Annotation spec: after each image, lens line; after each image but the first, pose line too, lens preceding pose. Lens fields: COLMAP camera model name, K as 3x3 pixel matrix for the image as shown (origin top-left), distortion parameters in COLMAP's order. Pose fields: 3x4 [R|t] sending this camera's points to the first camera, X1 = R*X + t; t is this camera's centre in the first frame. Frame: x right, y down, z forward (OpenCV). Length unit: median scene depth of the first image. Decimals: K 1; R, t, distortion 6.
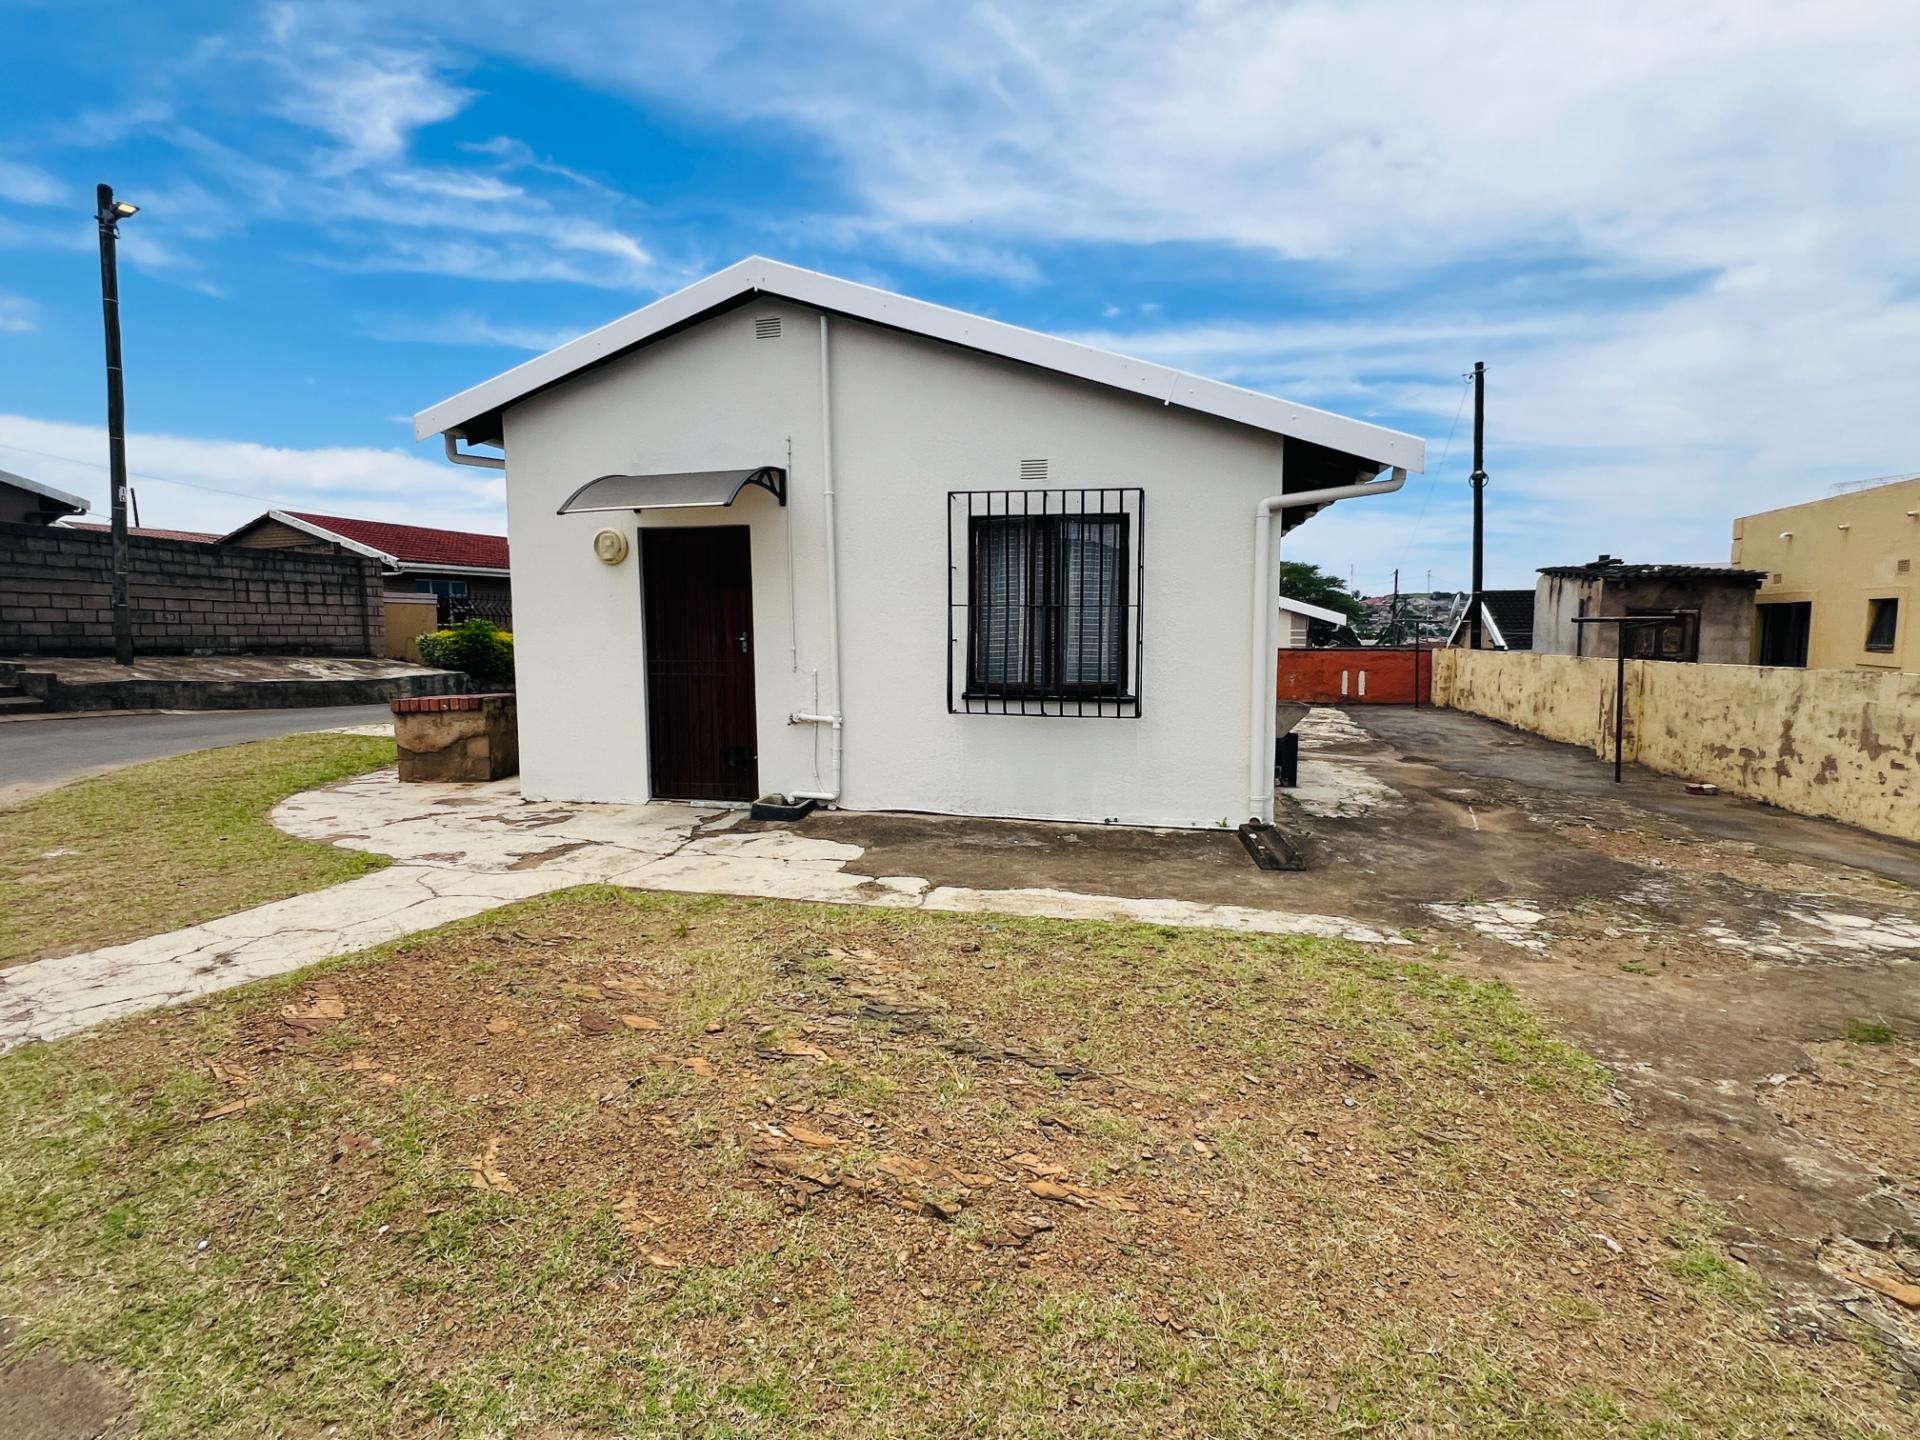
lens RADIAL K [[900.1, 0, 955.9], [0, 900.1, 712.9], [0, 0, 1]] dist [-0.006419, 0.001937]
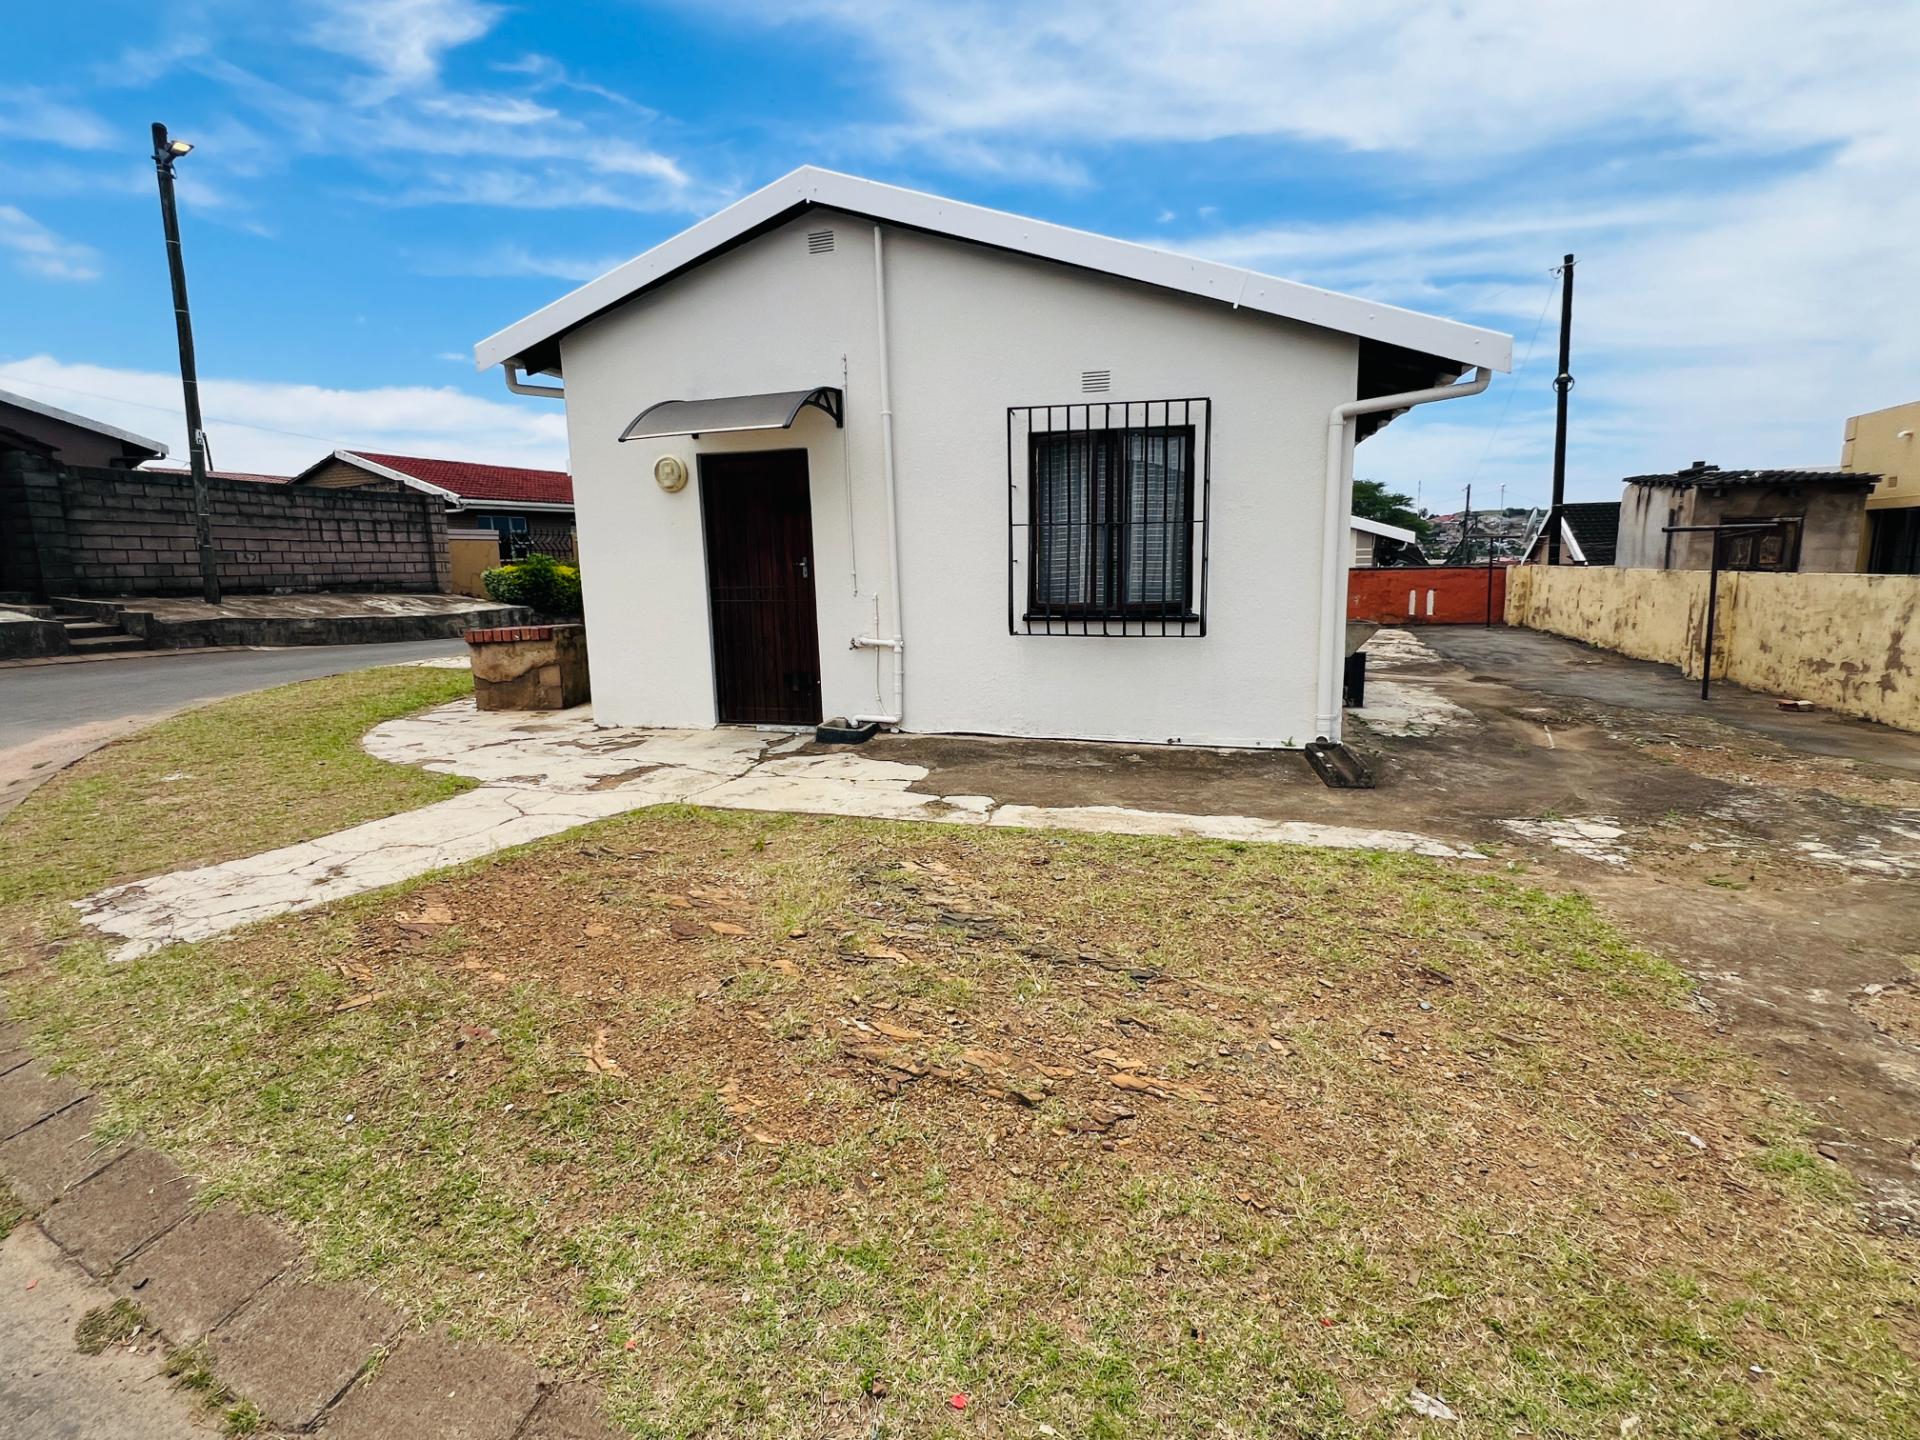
lens RADIAL K [[900.1, 0, 956.1], [0, 900.1, 714.0], [0, 0, 1]] dist [-0.006419, 0.001937]
pose [[0.998340, -0.009115, -0.056866, -0.012133], [0.013587, 0.996801, 0.078760, 0.008983], [0.055967, -0.079402, 0.995270, -0.003197]]
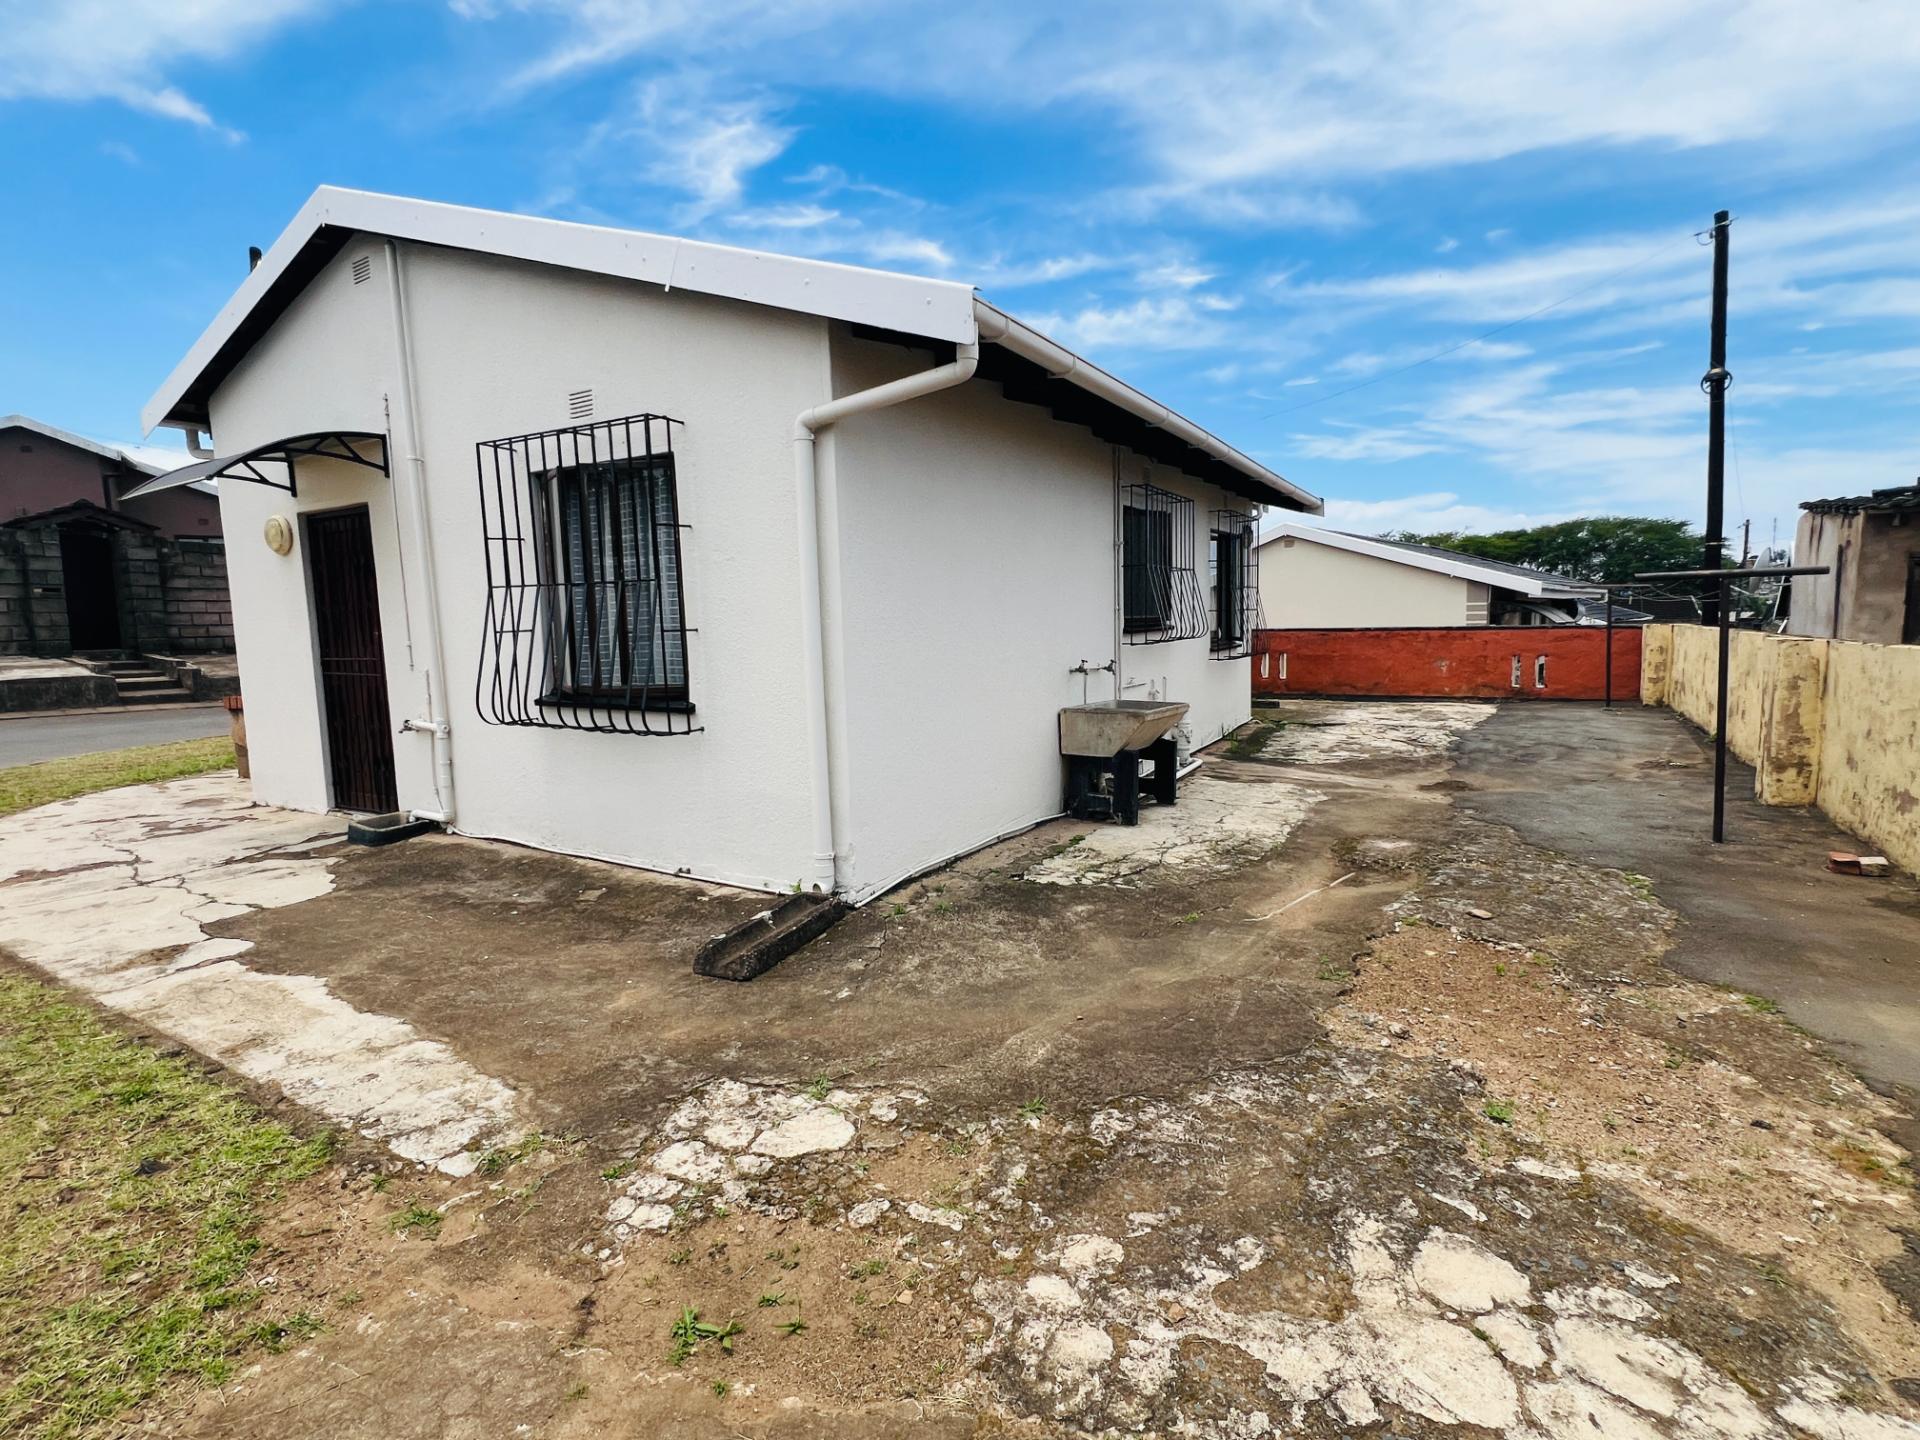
lens RADIAL K [[900.1, 0, 959.7], [0, 900.1, 723.3], [0, 0, 1]] dist [-0.006419, 0.001937]
pose [[0.949260, 0.015210, -0.314126, 0.657444], [-0.006243, 0.999544, 0.029532, -0.027350], [0.314432, -0.026073, 0.948922, 0.391333]]
